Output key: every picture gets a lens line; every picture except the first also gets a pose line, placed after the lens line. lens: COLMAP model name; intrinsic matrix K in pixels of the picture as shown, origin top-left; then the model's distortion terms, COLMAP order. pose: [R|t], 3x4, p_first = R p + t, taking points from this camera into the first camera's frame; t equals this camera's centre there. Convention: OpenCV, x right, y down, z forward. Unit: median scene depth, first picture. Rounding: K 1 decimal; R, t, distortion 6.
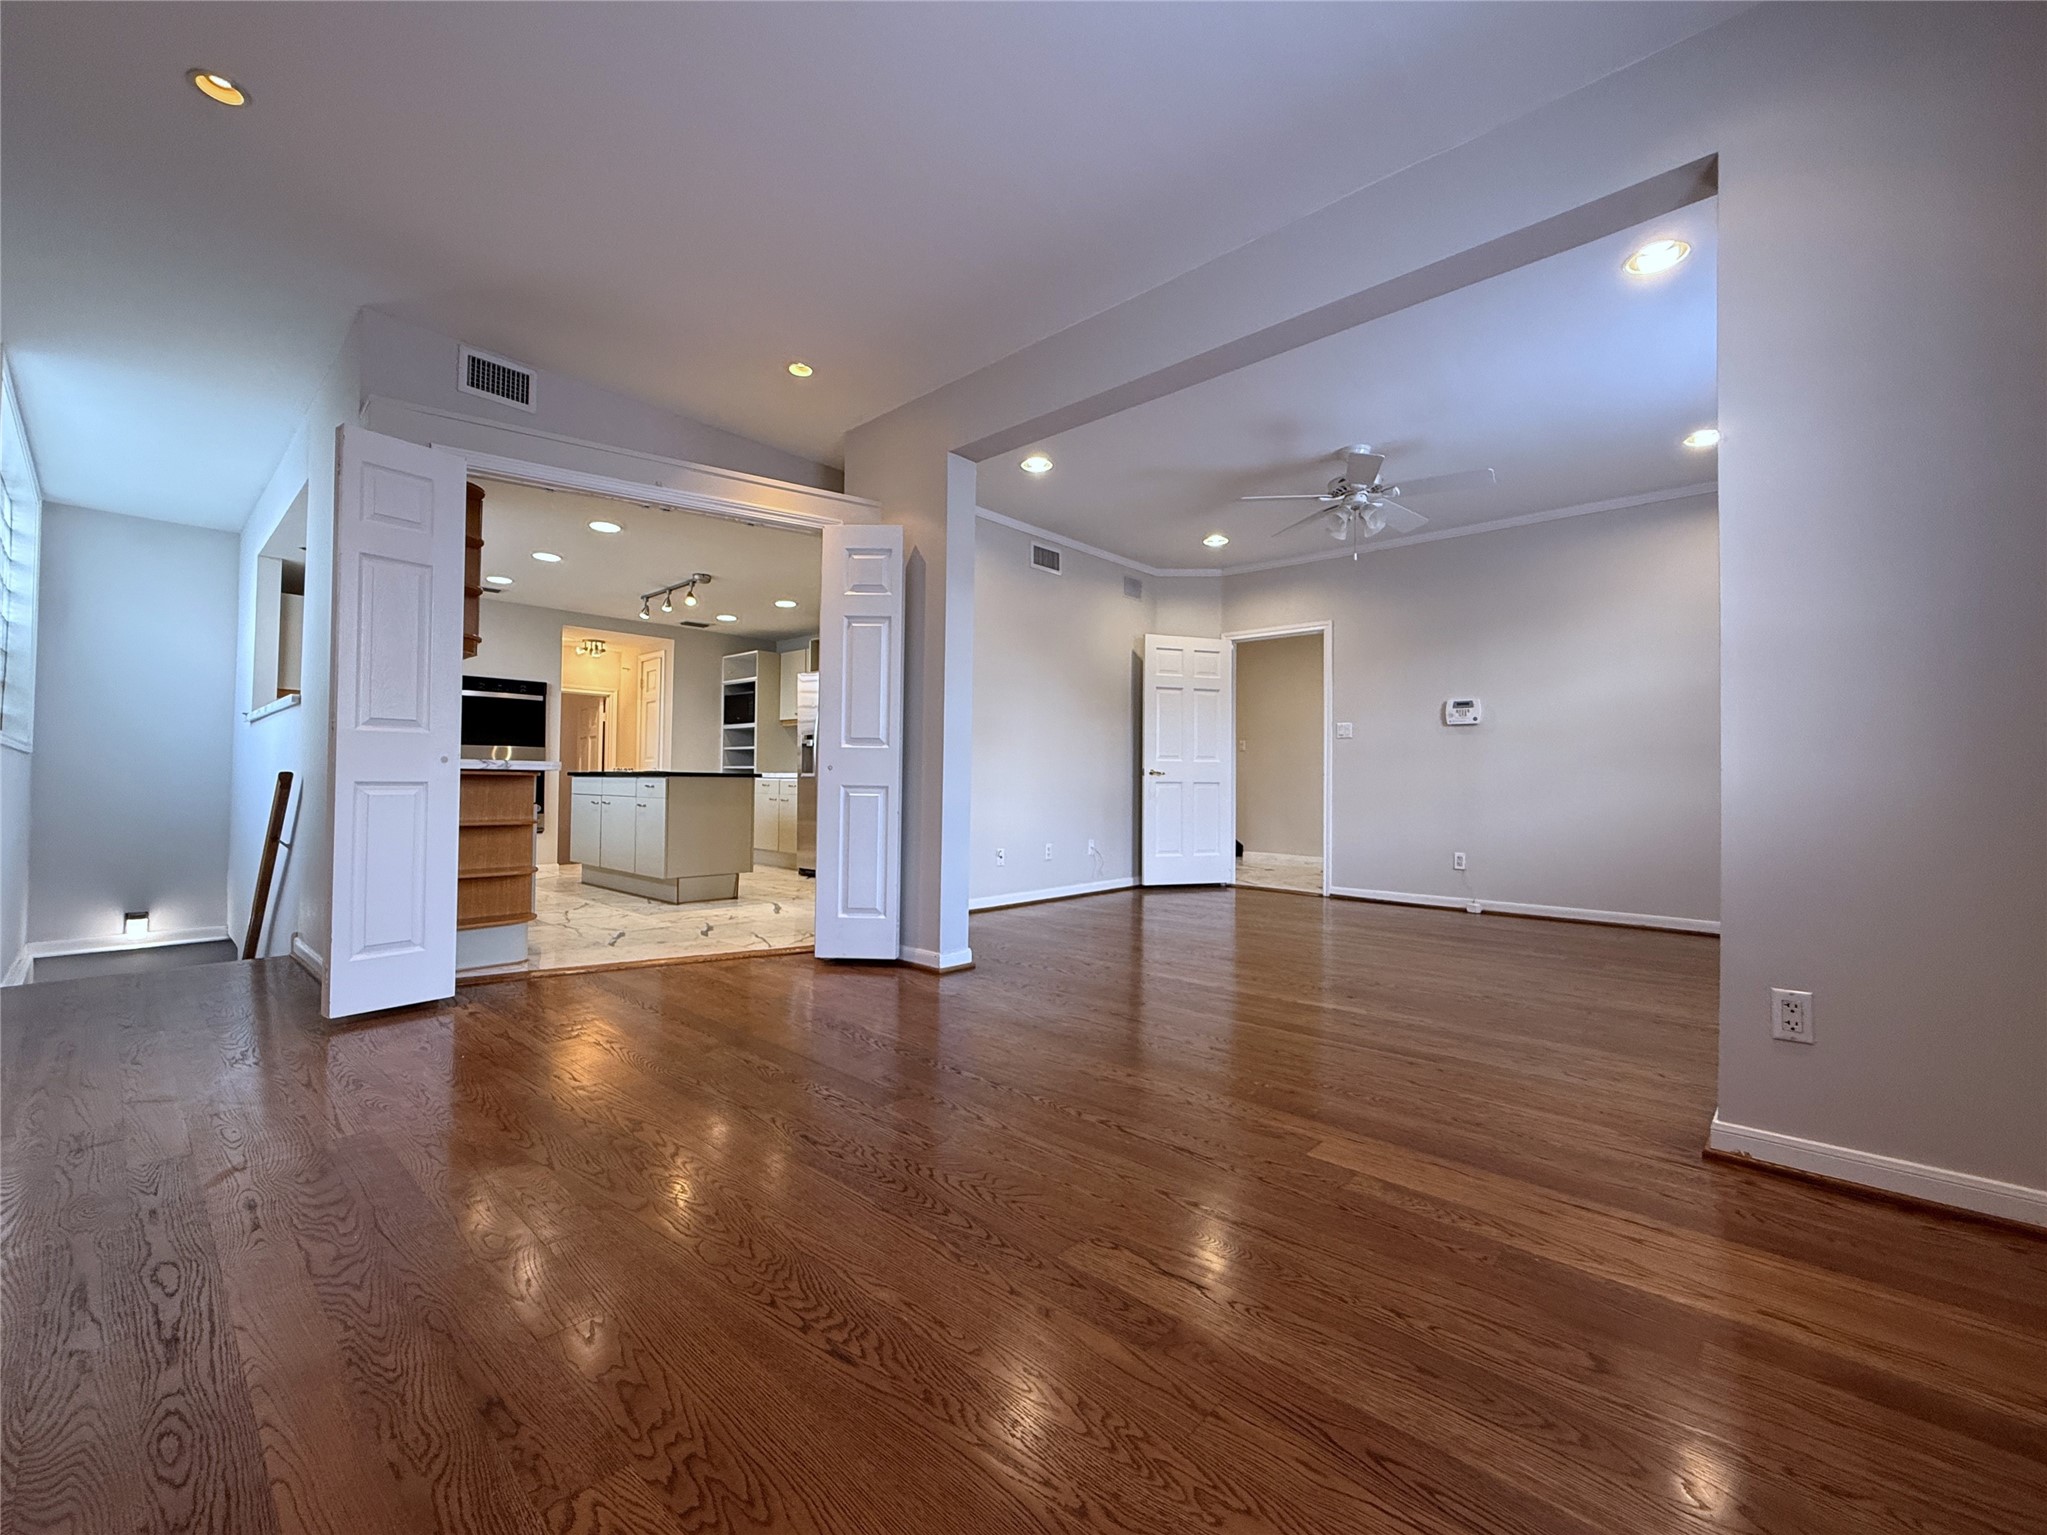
lens RADIAL K [[838.6, 0, 1003.0], [0, 838.6, 777.3], [0, 0, 1]] dist [0.003968, 0.000150]
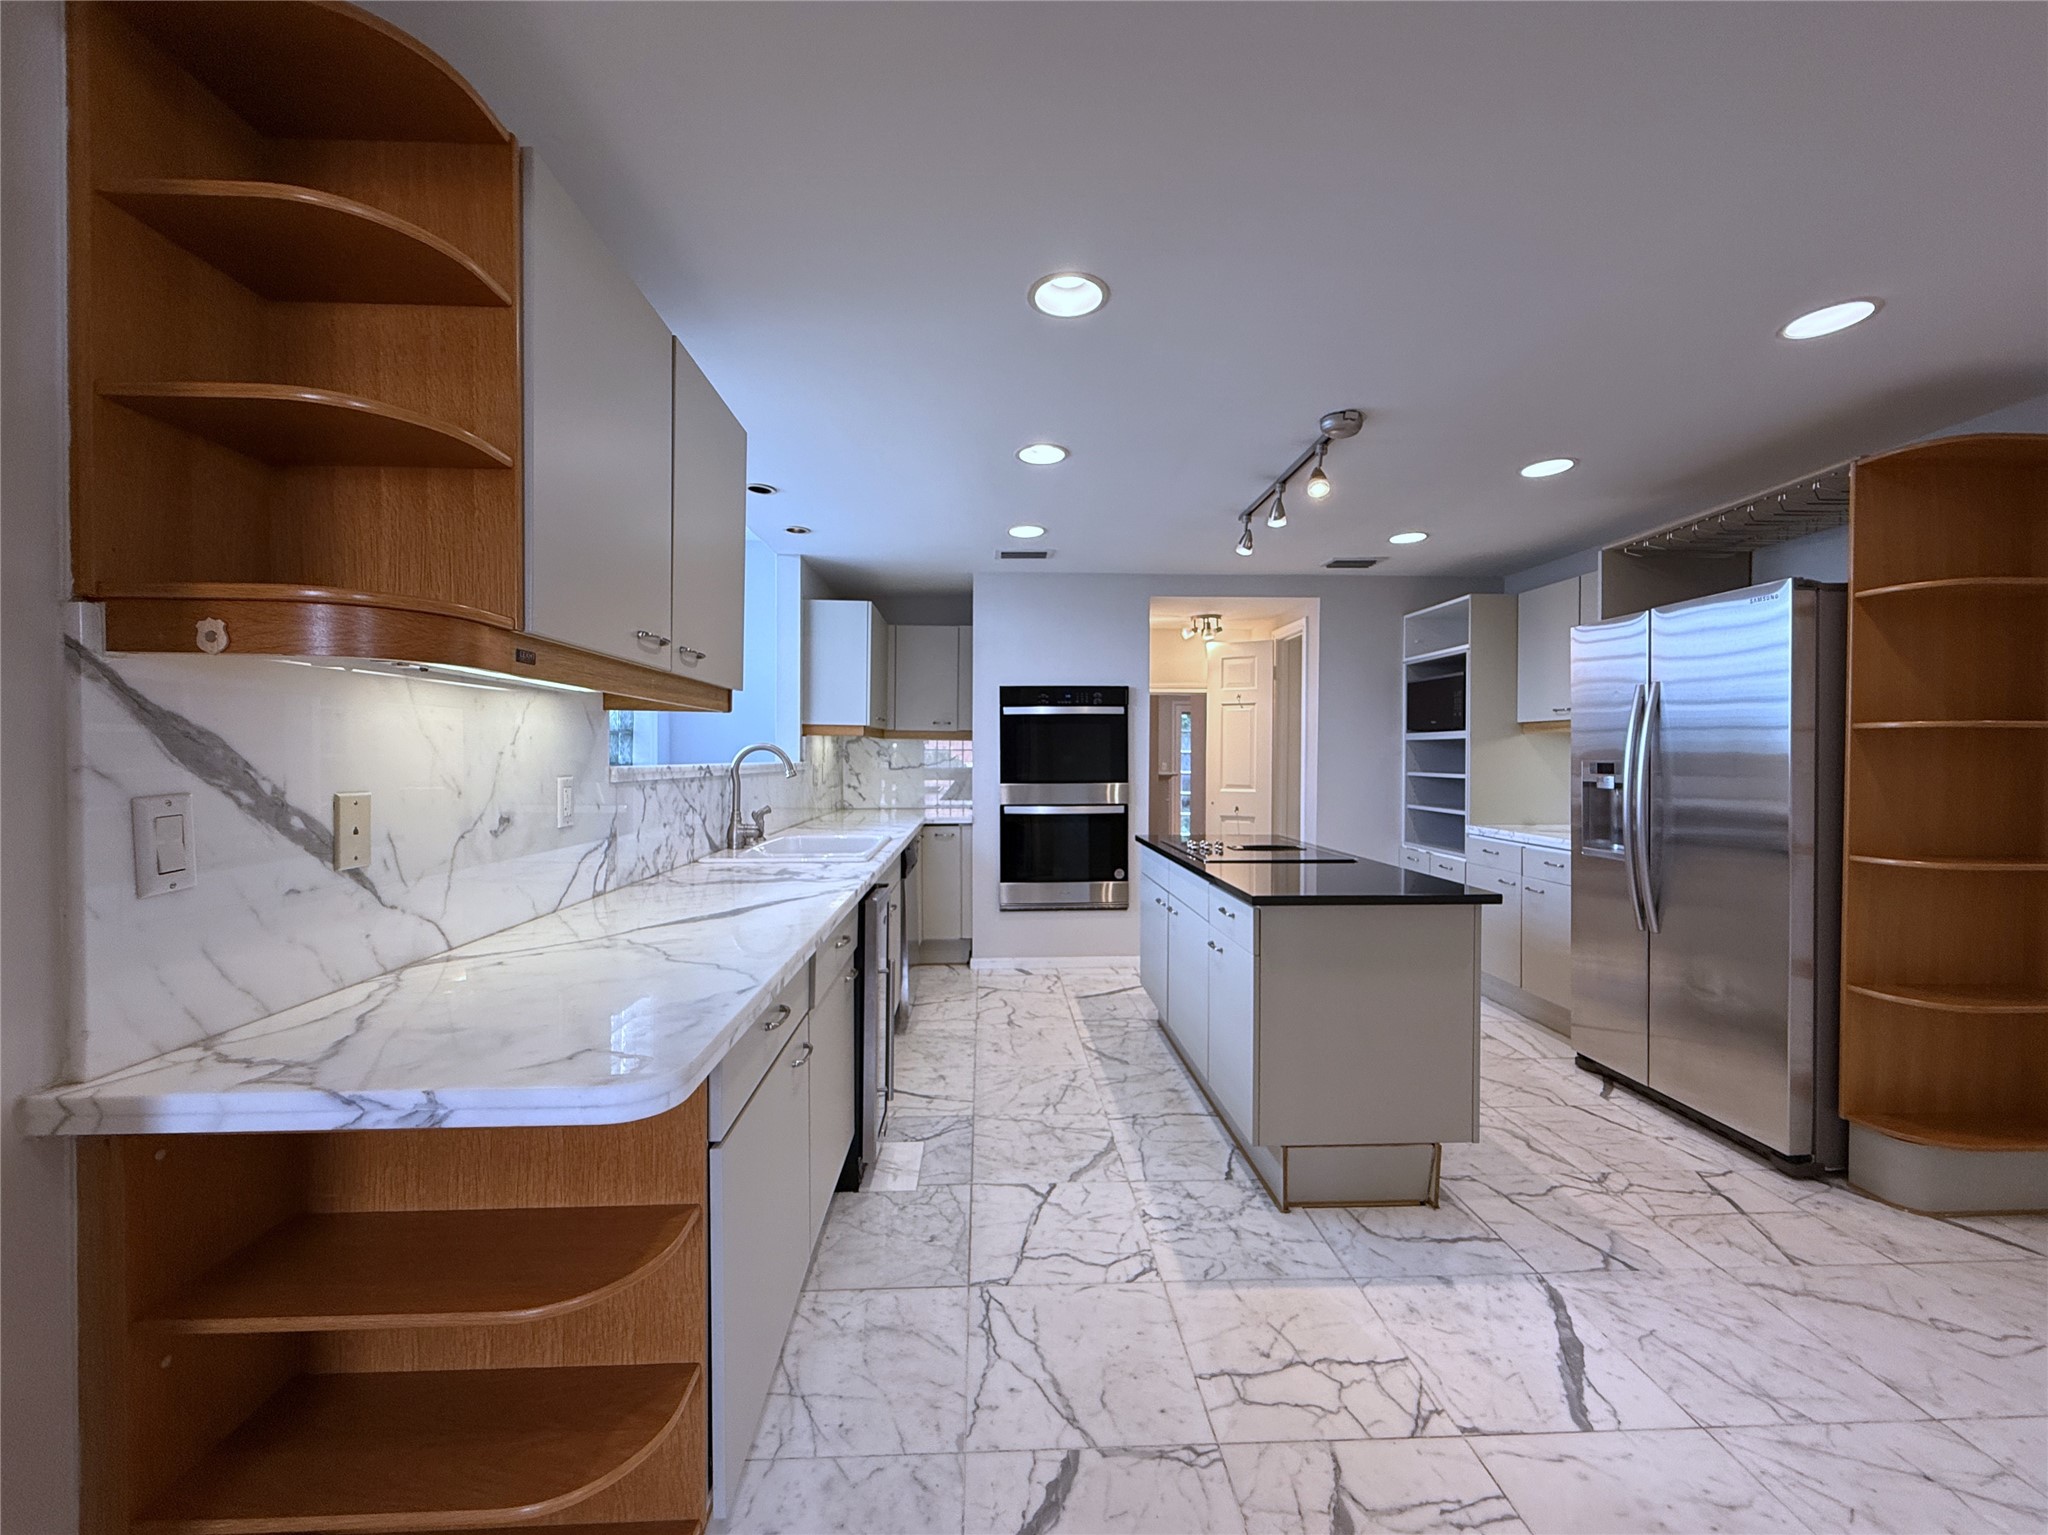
lens RADIAL K [[839.0, 0, 1022.7], [0, 839.0, 763.5], [0, 0, 1]] dist [0.003968, 0.000150]
pose [[0.724982, -0.008860, -0.688711, -0.138873], [0.012901, 0.999917, 0.000716, -0.050330], [0.688647, -0.009404, 0.725036, 0.437794]]
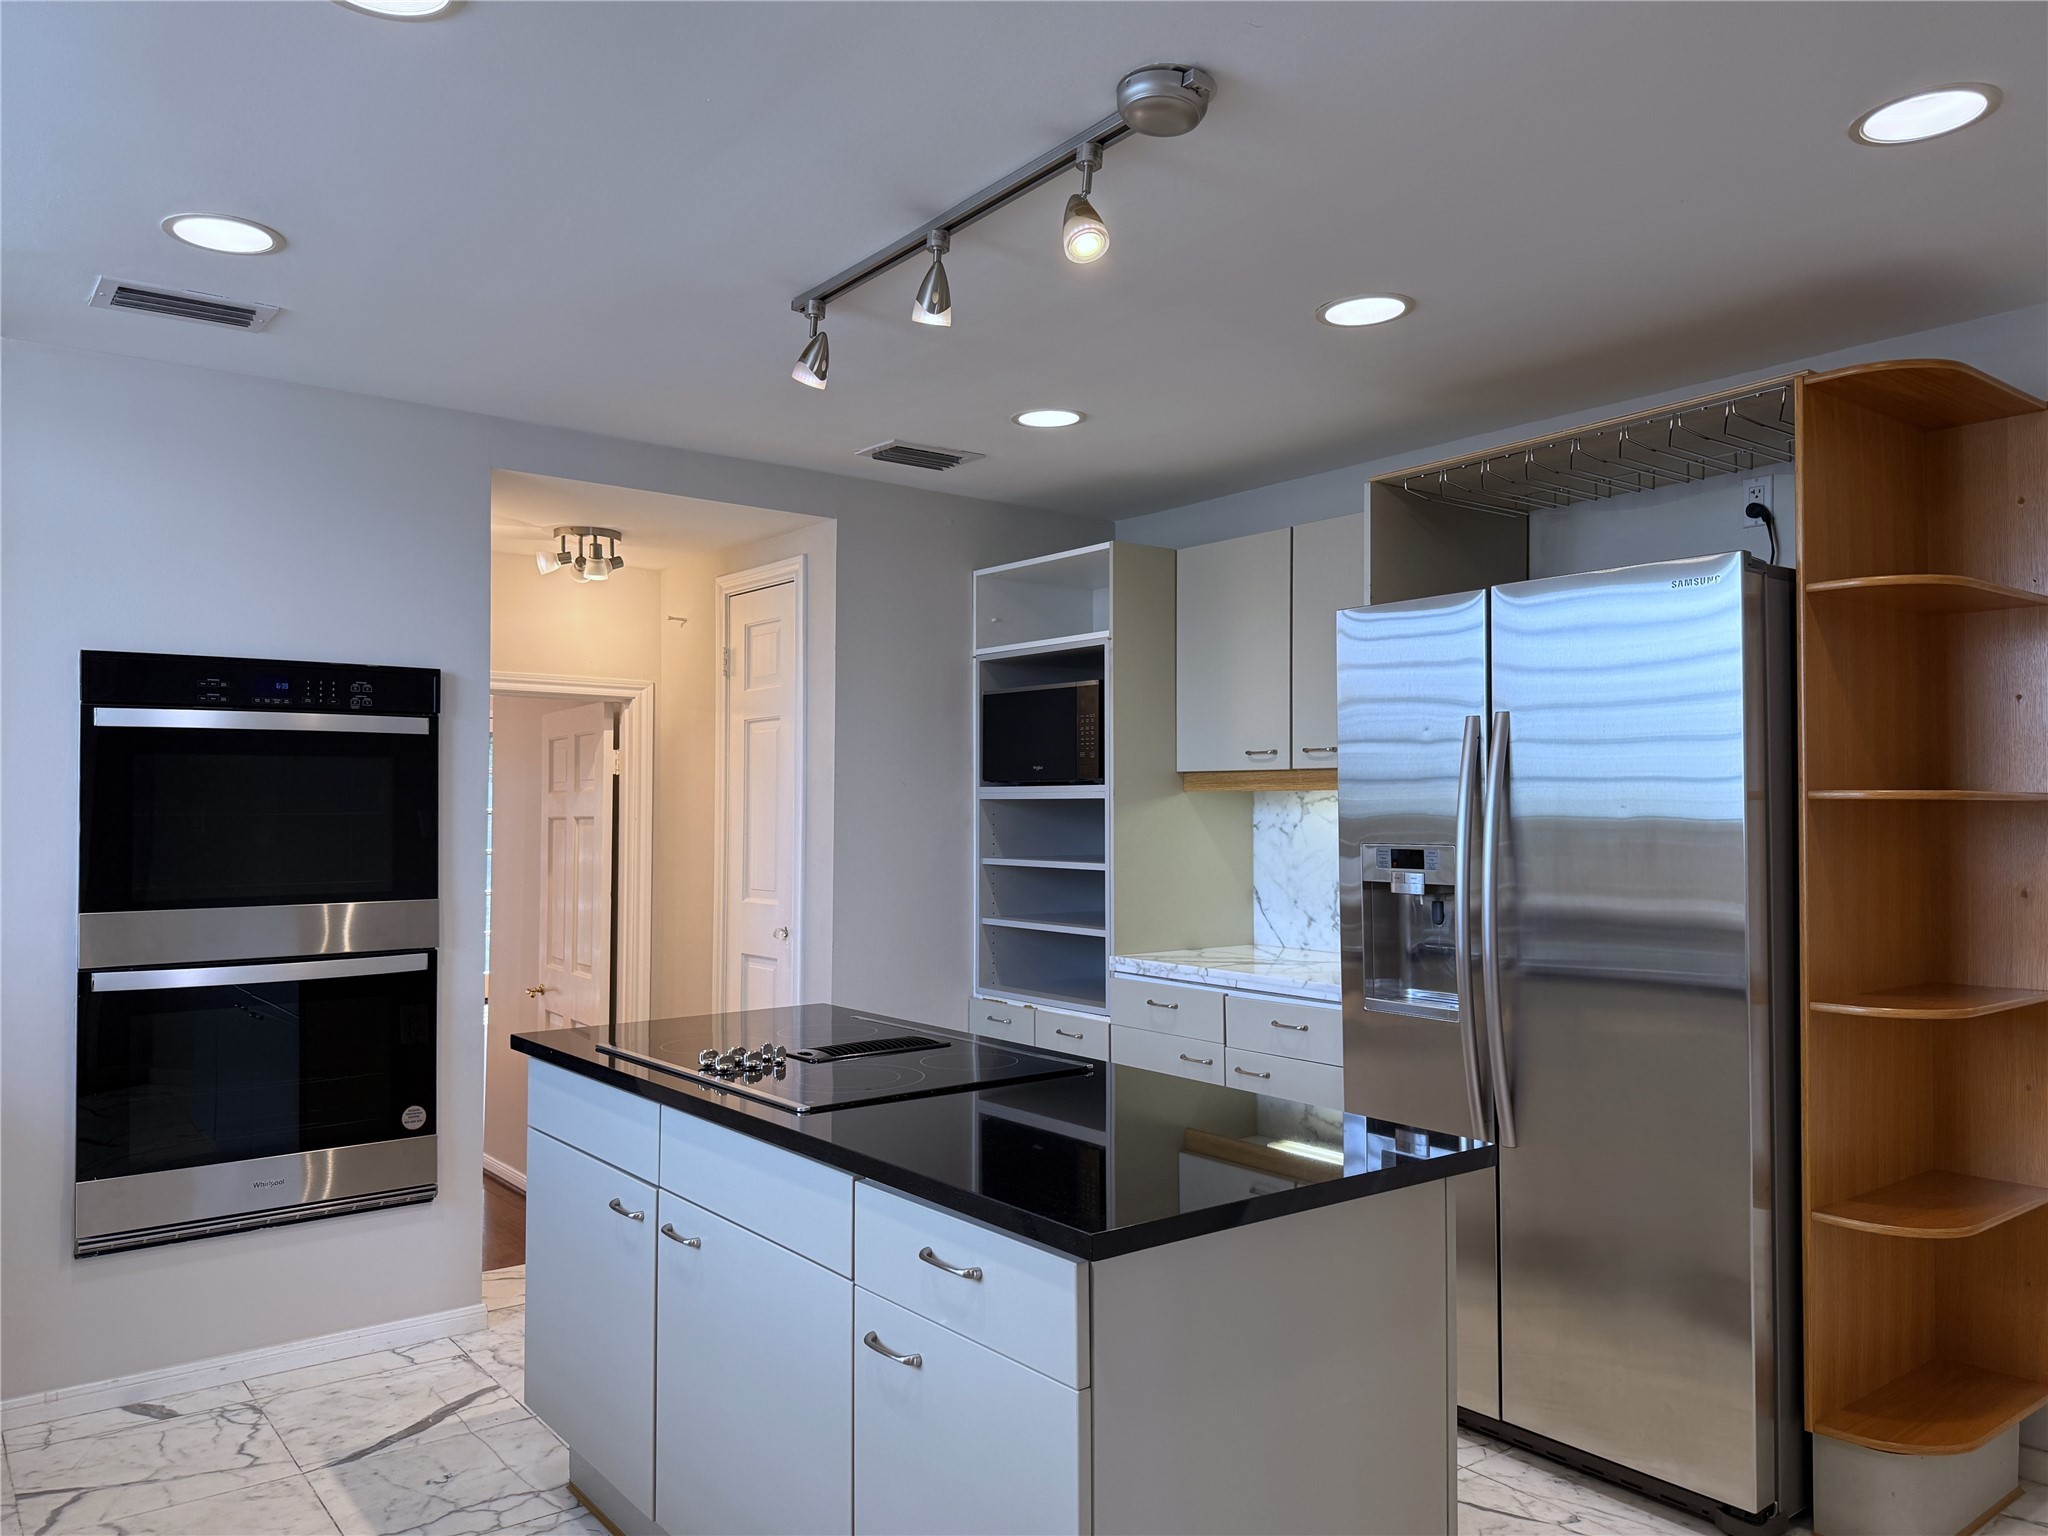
lens RADIAL K [[1455.9, 0, 1031.4], [0, 1455.9, 778.6], [0, 0, 1]] dist [0.047053, -0.046438]
pose [[0.989892, -0.017834, -0.140700, -0.262806], [0.014983, 0.999661, -0.021297, -0.059324], [0.141033, 0.018973, 0.989823, 0.512319]]
